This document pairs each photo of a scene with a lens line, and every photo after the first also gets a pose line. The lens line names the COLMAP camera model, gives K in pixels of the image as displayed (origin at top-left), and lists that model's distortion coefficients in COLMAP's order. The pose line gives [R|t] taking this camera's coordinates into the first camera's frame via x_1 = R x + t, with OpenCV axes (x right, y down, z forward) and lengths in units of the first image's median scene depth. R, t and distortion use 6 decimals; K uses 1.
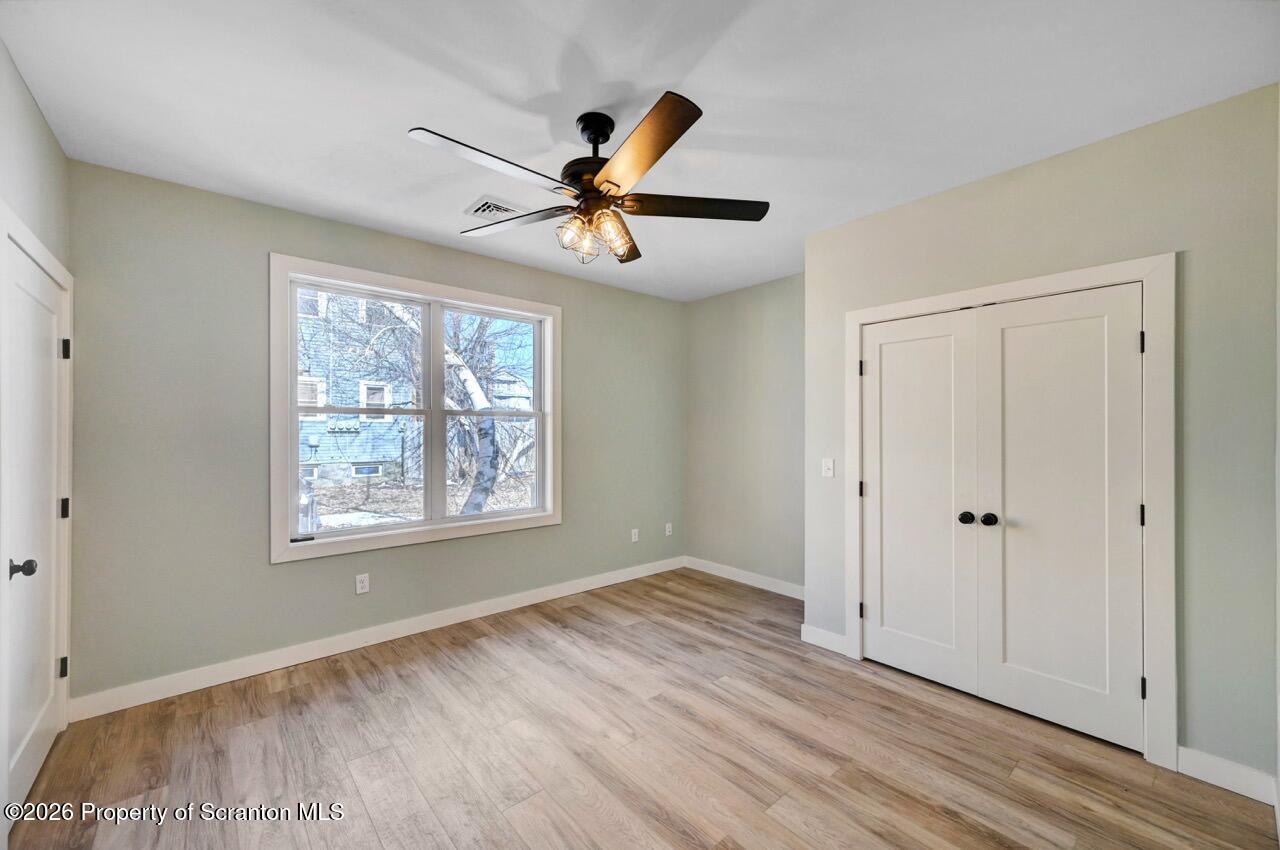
lens RADIAL K [[512.1, 0, 639.9], [0, 512.1, 429.4], [0, 0, 1]] dist [0.004386, 0.001007]
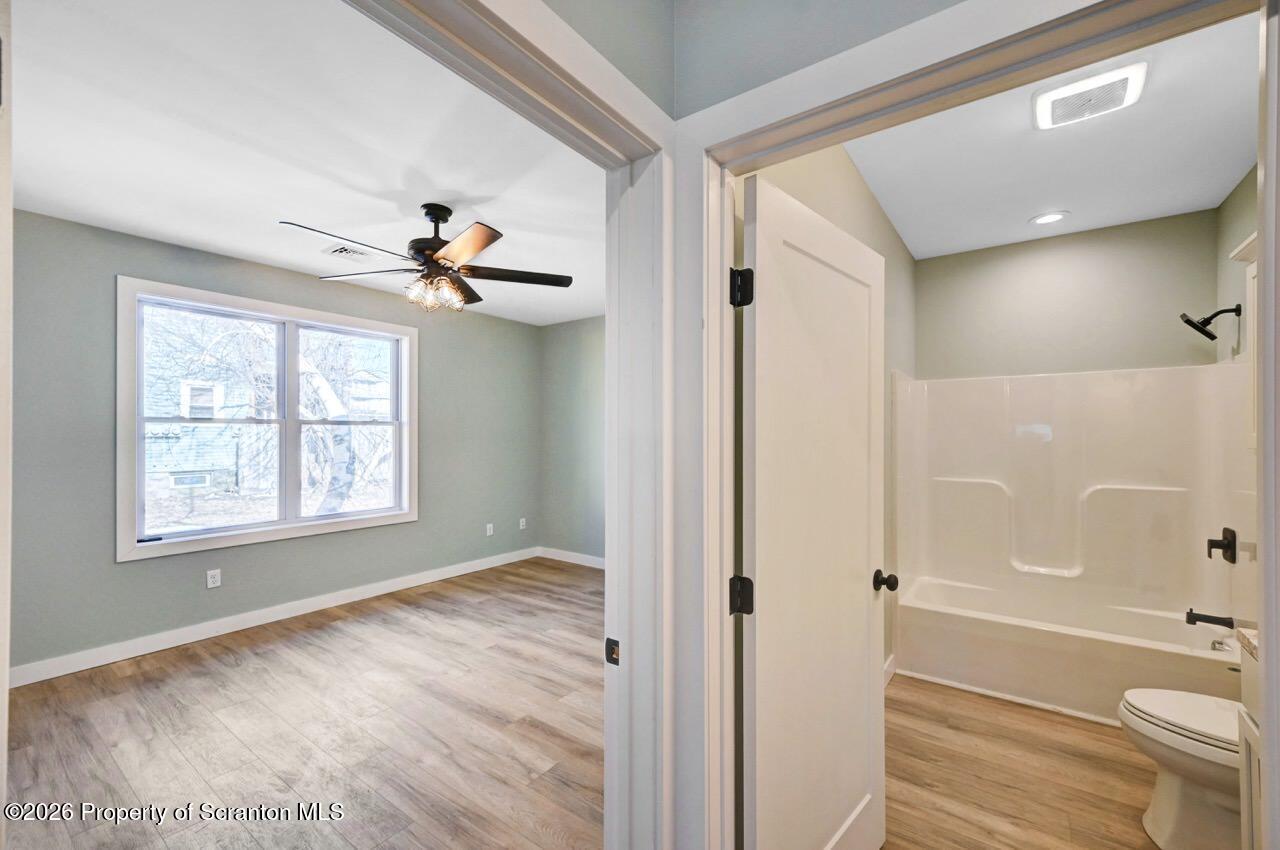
lens RADIAL K [[512.1, 0, 662.2], [0, 512.1, 432.5], [0, 0, 1]] dist [0.004386, 0.001007]
pose [[0.964225, 0.002536, 0.265074, 0.095671], [-0.001818, 0.999994, -0.002952, -0.010196], [-0.265080, 0.002365, 0.964224, -0.332203]]
